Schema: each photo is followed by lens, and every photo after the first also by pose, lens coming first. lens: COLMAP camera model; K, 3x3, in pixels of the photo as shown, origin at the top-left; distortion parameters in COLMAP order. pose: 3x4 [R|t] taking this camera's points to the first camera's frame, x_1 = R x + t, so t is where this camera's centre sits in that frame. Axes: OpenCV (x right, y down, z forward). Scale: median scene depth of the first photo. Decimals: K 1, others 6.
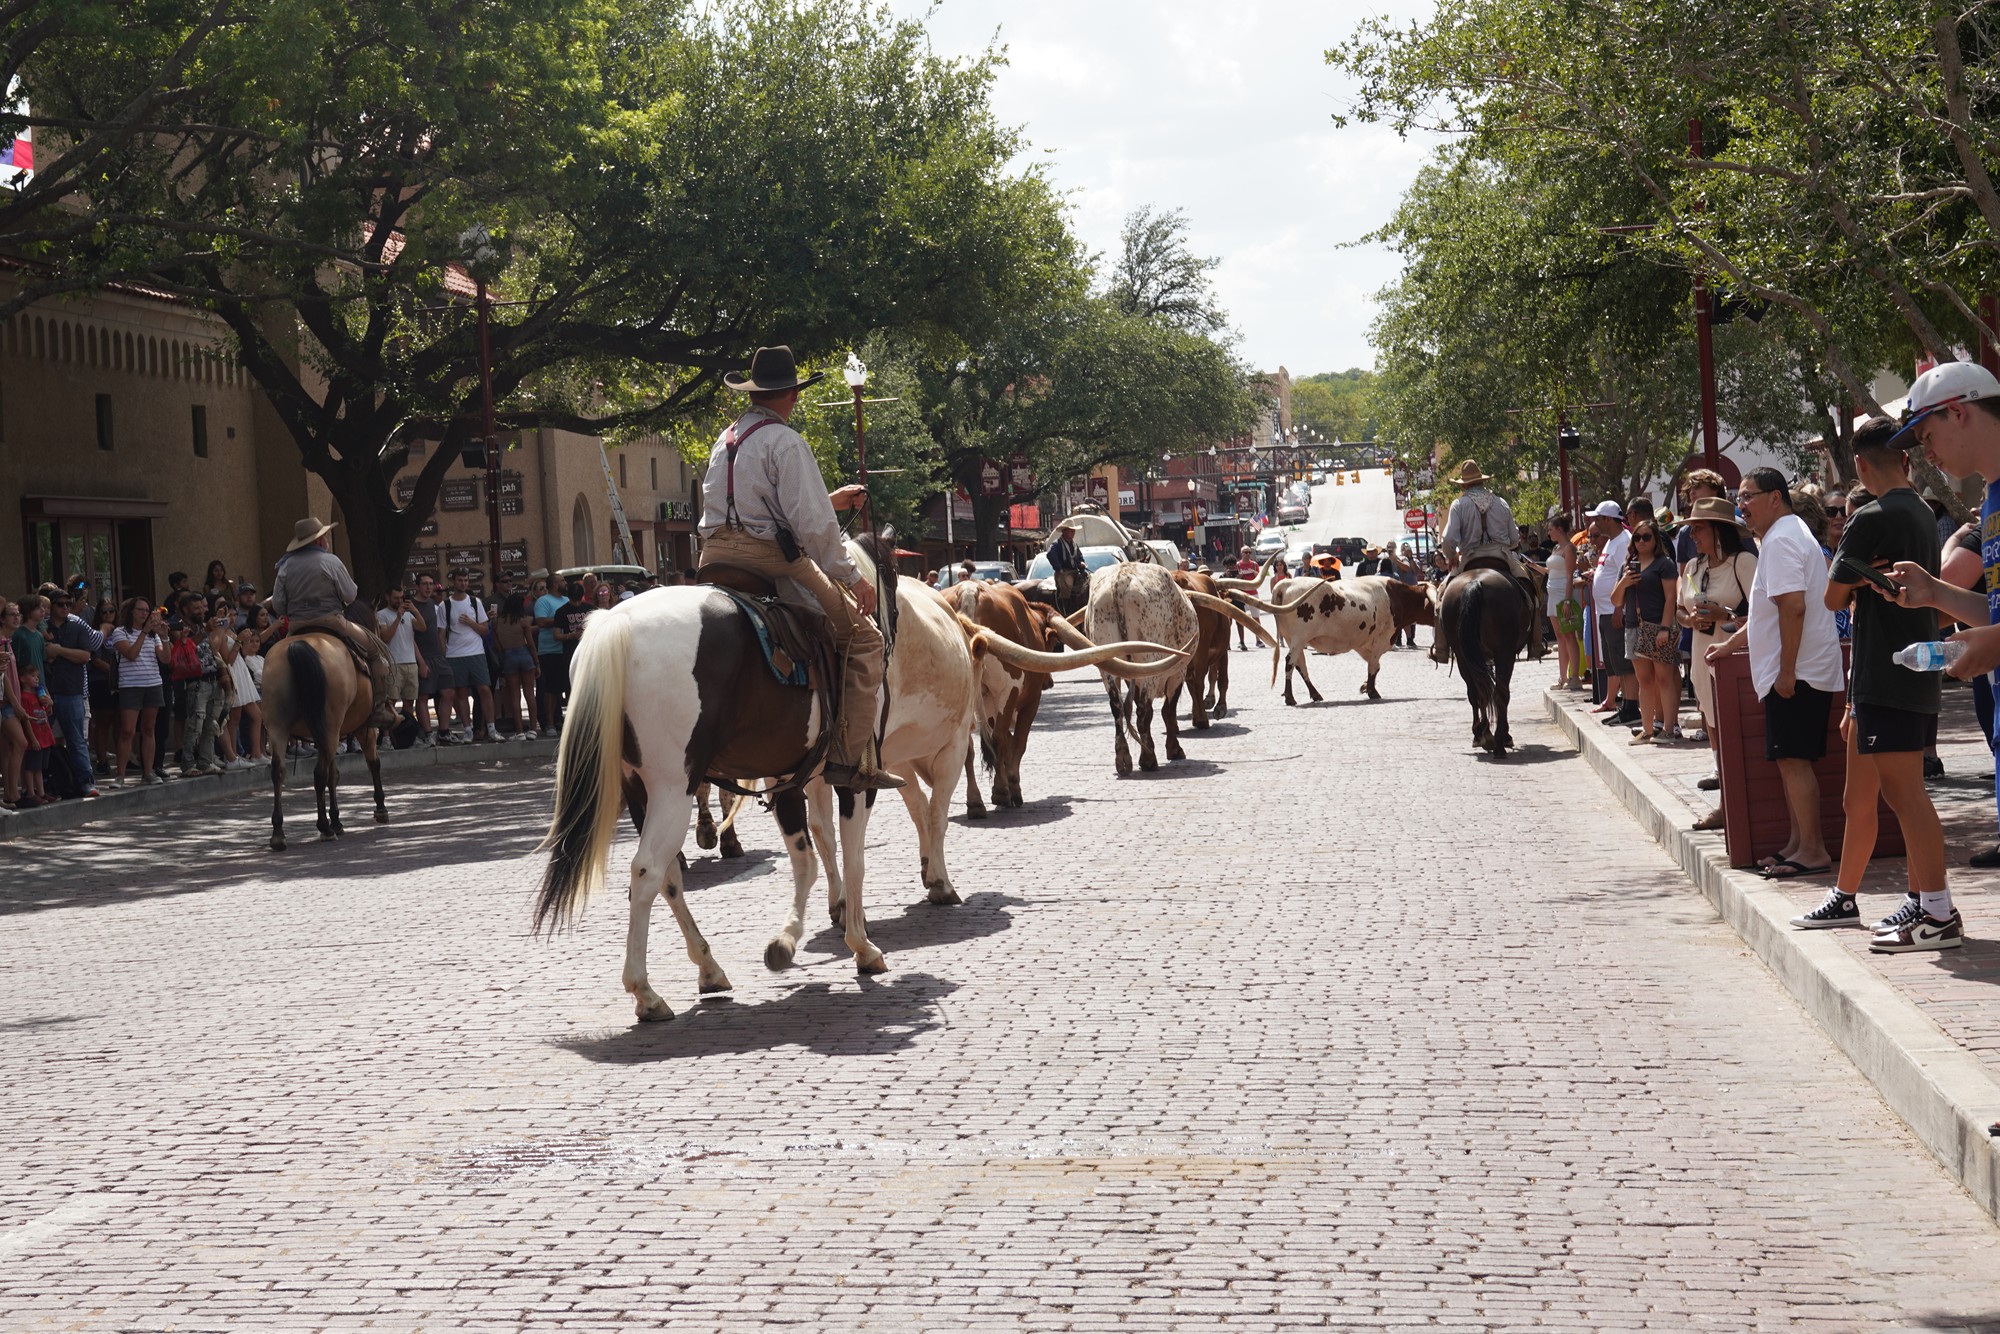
lens RADIAL K [[3618.1, 0, 1000.0], [0, 3618.1, 667.0], [0, 0, 1]] dist [0.006220, 0.150969]
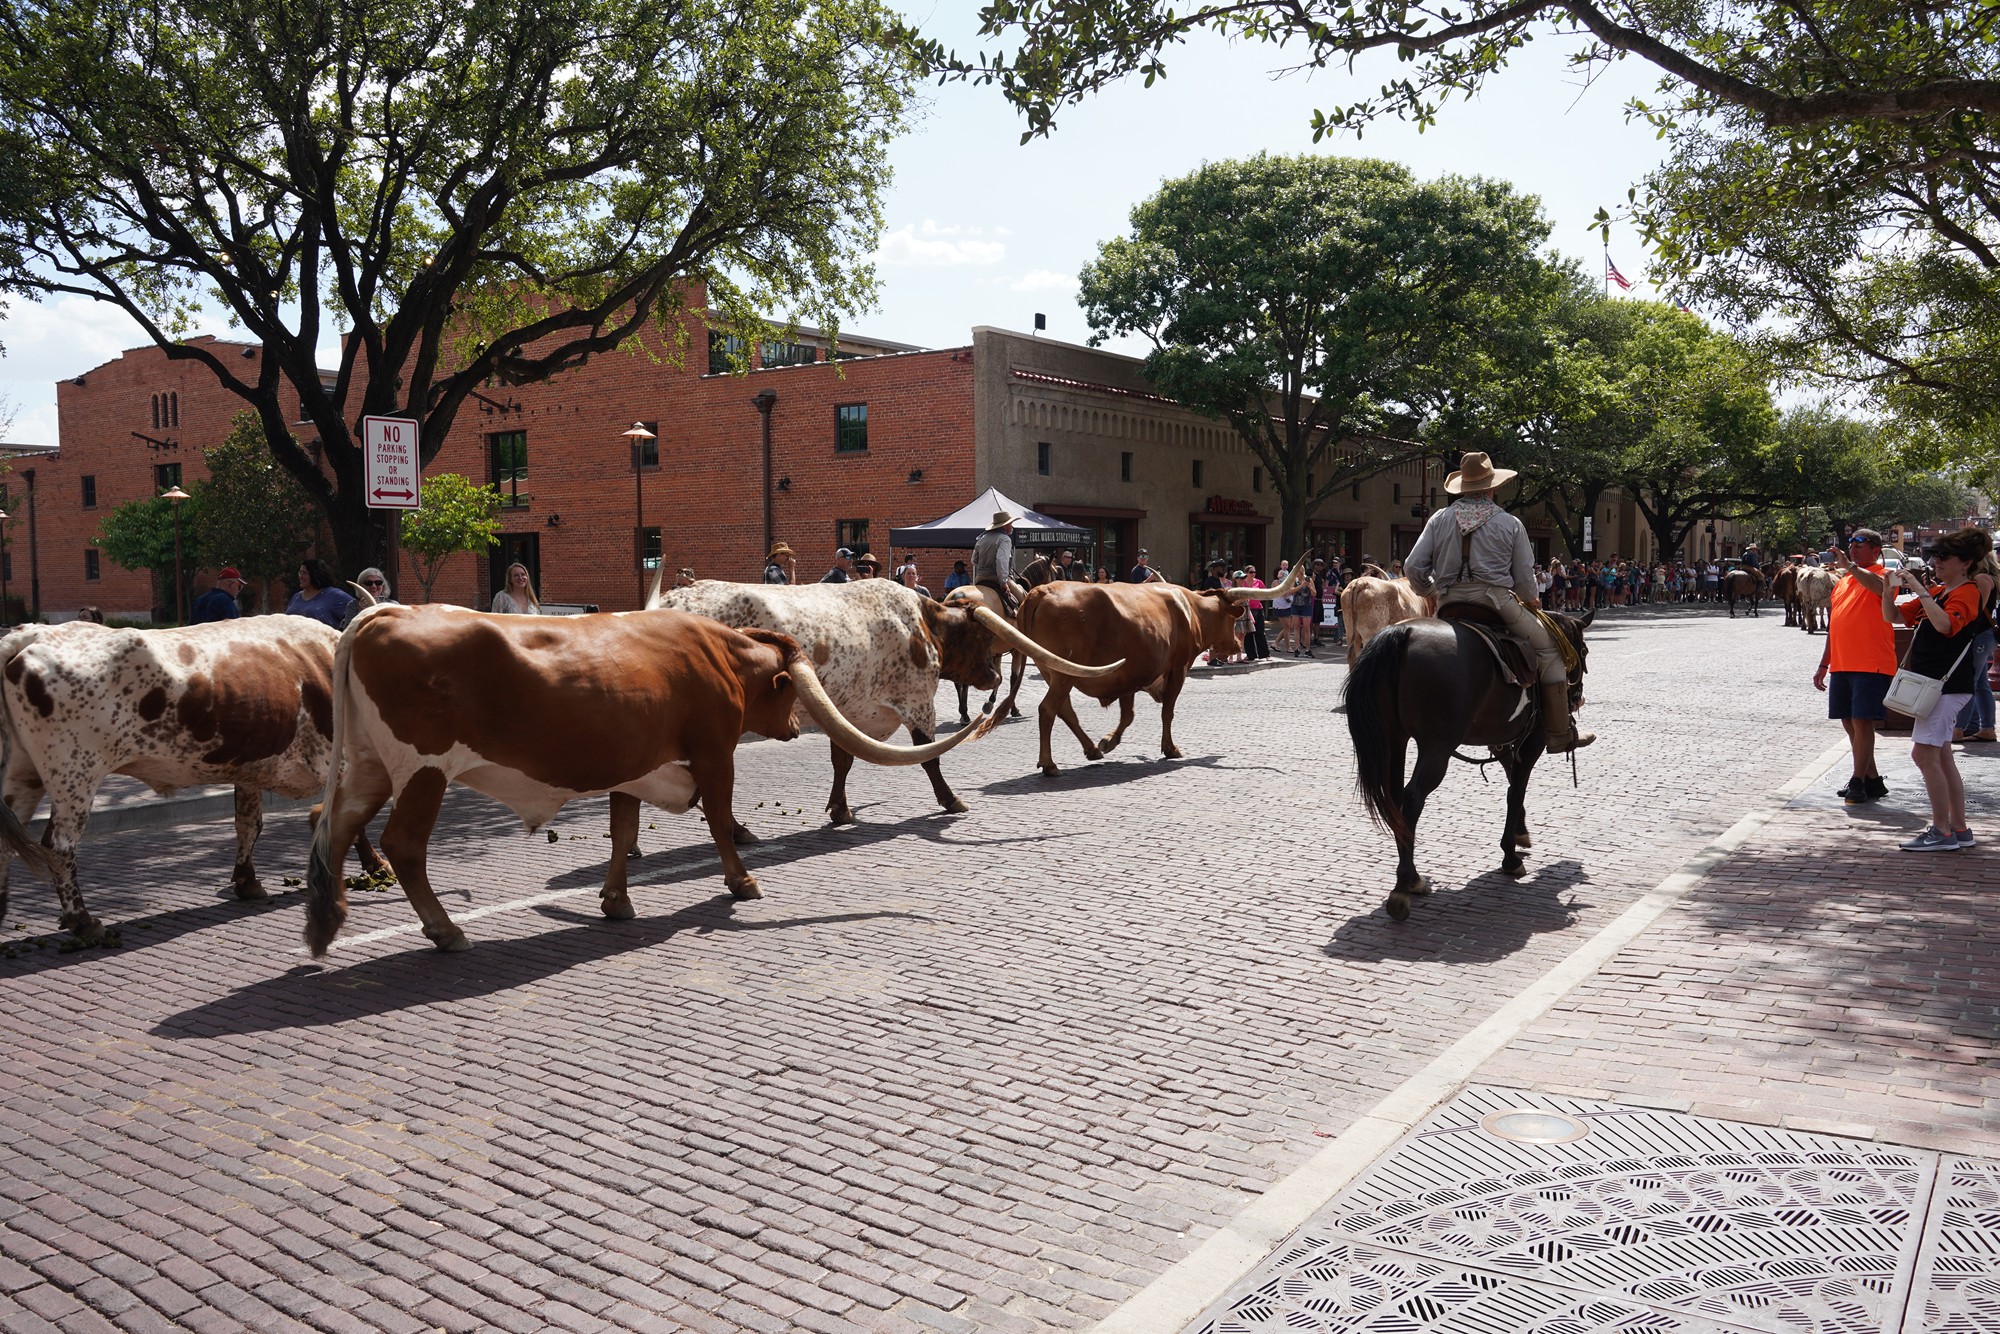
lens RADIAL K [[1533.1, 0, 1000.0], [0, 1533.1, 667.0], [0, 0, 1]] dist [-0.025871, 0.005547]
pose [[0.879720, 0.078465, -0.468974, -0.020980], [-0.054148, 0.996406, 0.065139, 0.012970], [0.472400, -0.031910, 0.880807, -0.469205]]
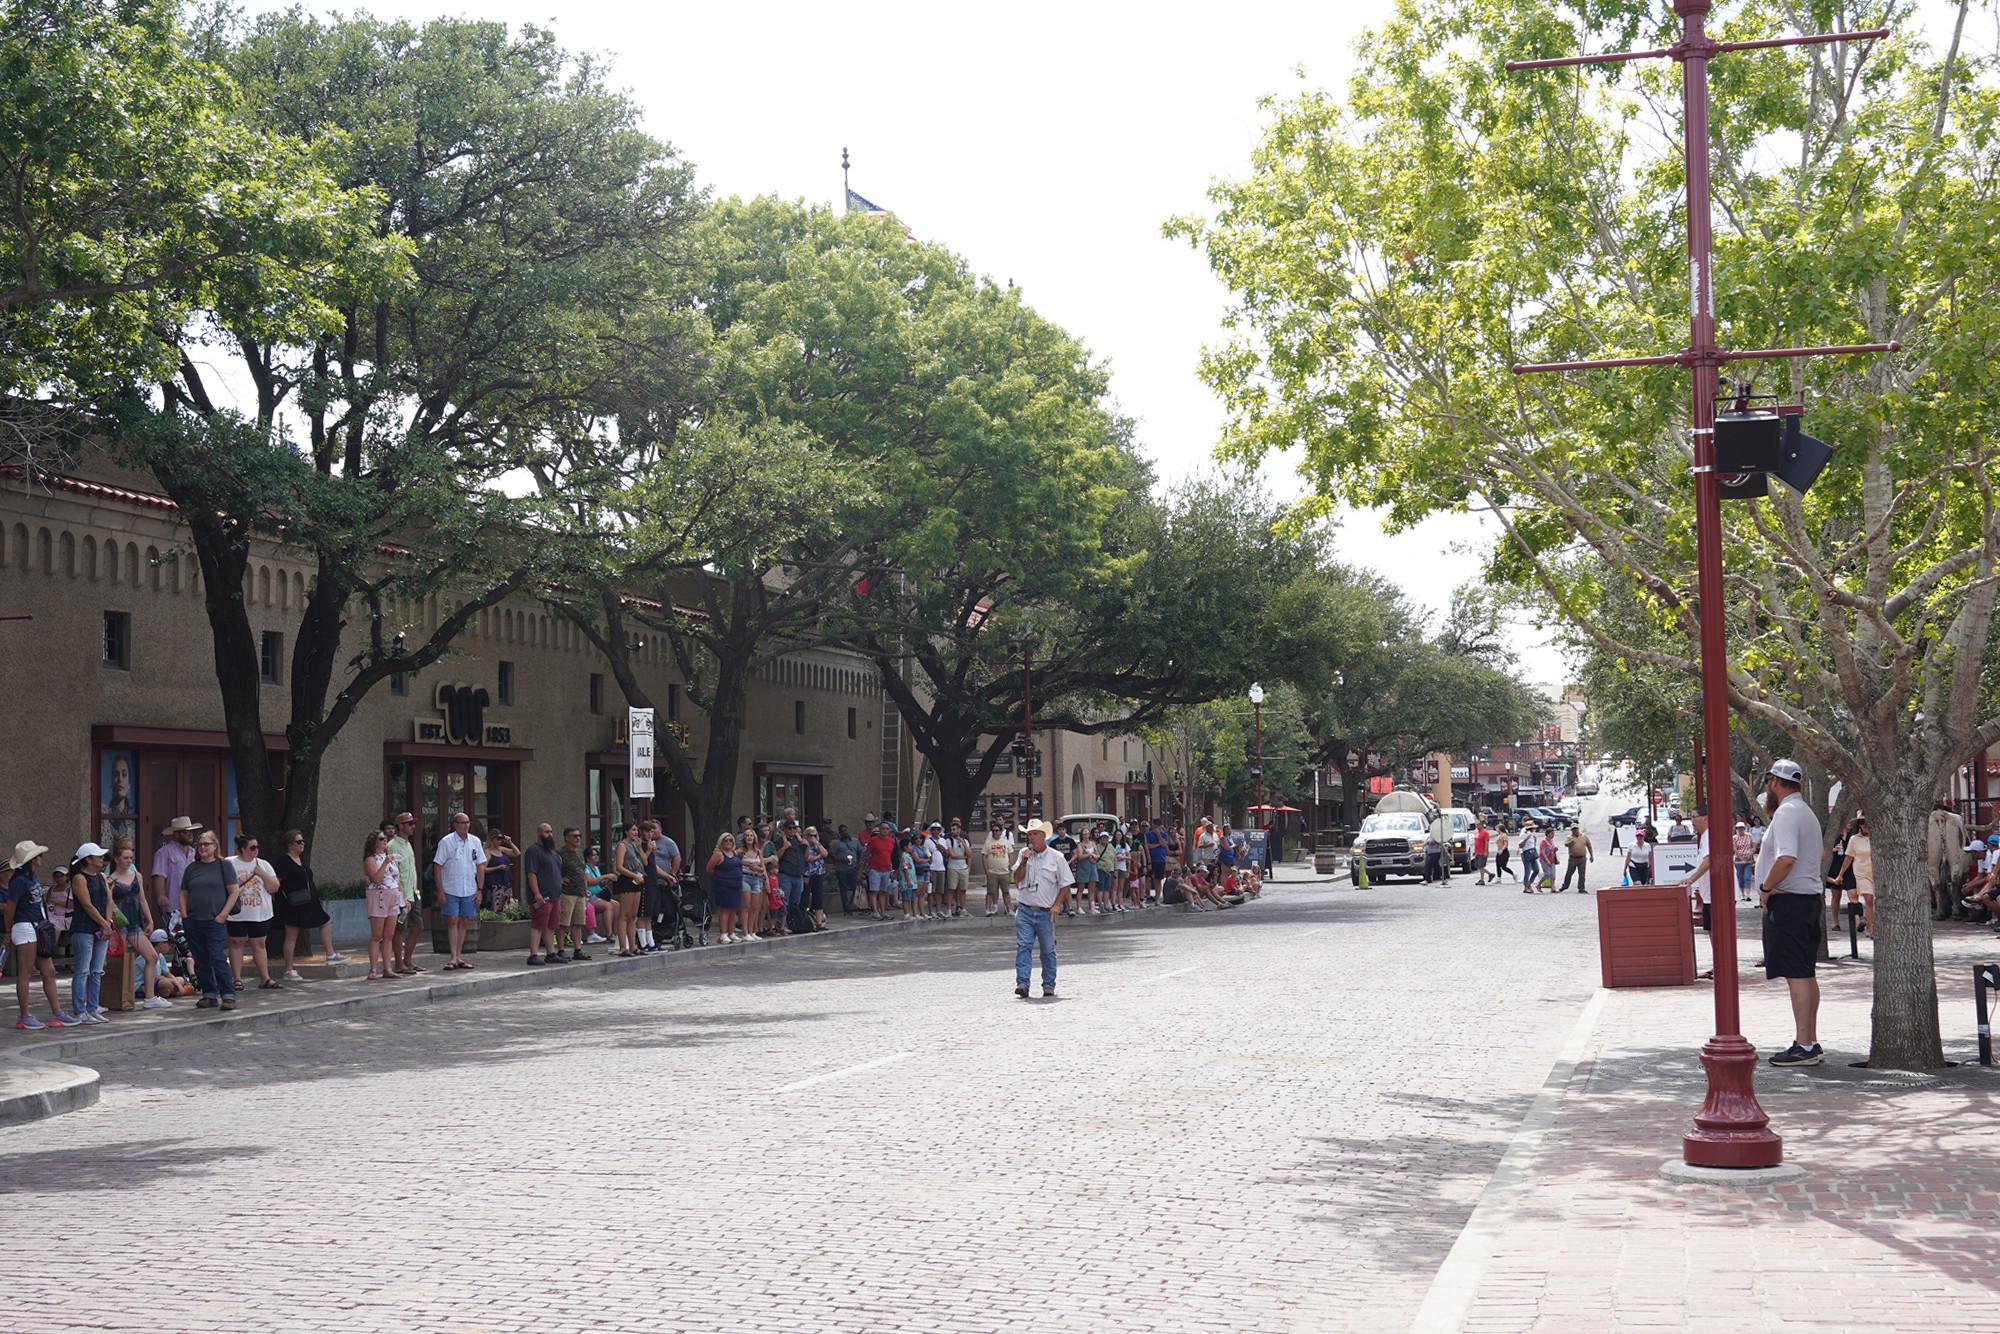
lens RADIAL K [[2689.5, 0, 939.2], [0, 2689.5, 668.0], [0, 0, 1]] dist [-0.082724, 0.864282]
pose [[0.985710, 0.031528, -0.165474, 0.016132], [-0.044508, 0.996165, -0.075331, 0.000571], [0.162464, 0.081619, 0.983333, -0.156893]]
